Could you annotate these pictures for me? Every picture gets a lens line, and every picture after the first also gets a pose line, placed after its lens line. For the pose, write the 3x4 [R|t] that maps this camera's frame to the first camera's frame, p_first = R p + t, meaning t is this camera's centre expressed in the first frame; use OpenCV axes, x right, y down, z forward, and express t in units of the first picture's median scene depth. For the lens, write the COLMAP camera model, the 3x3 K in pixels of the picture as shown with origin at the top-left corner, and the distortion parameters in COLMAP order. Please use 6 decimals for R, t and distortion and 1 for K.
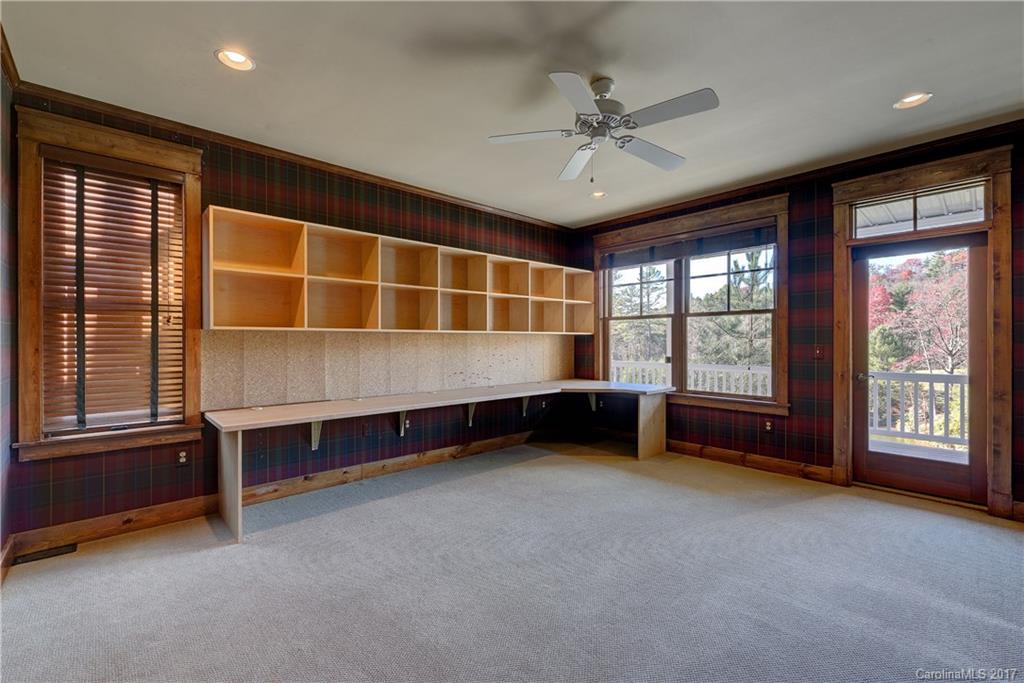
lens RADIAL K [[442.0, 0, 512.3], [0, 442.0, 339.6], [0, 0, 1]] dist [0.002577, 0.000312]
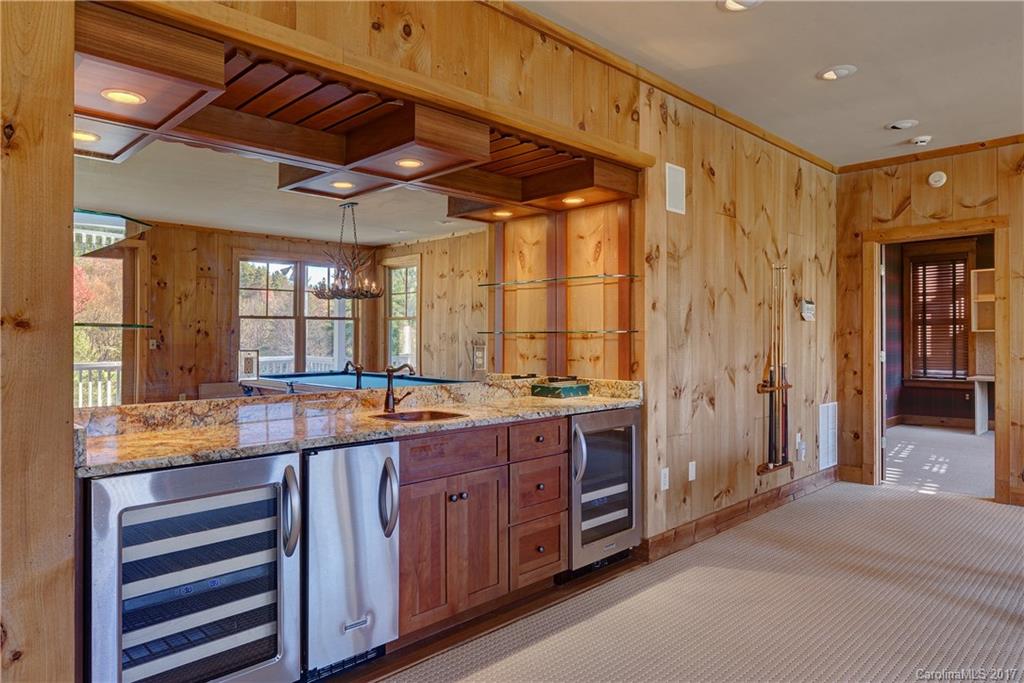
lens RADIAL K [[654.8, 0, 513.4], [0, 654.8, 339.2], [0, 0, 1]] dist [-0.004701, -0.000919]
pose [[0.040045, -0.004397, -0.999188, 2.278336], [-0.002400, 0.999987, -0.004496, 0.030386], [0.999195, 0.002578, 0.040034, -1.238858]]
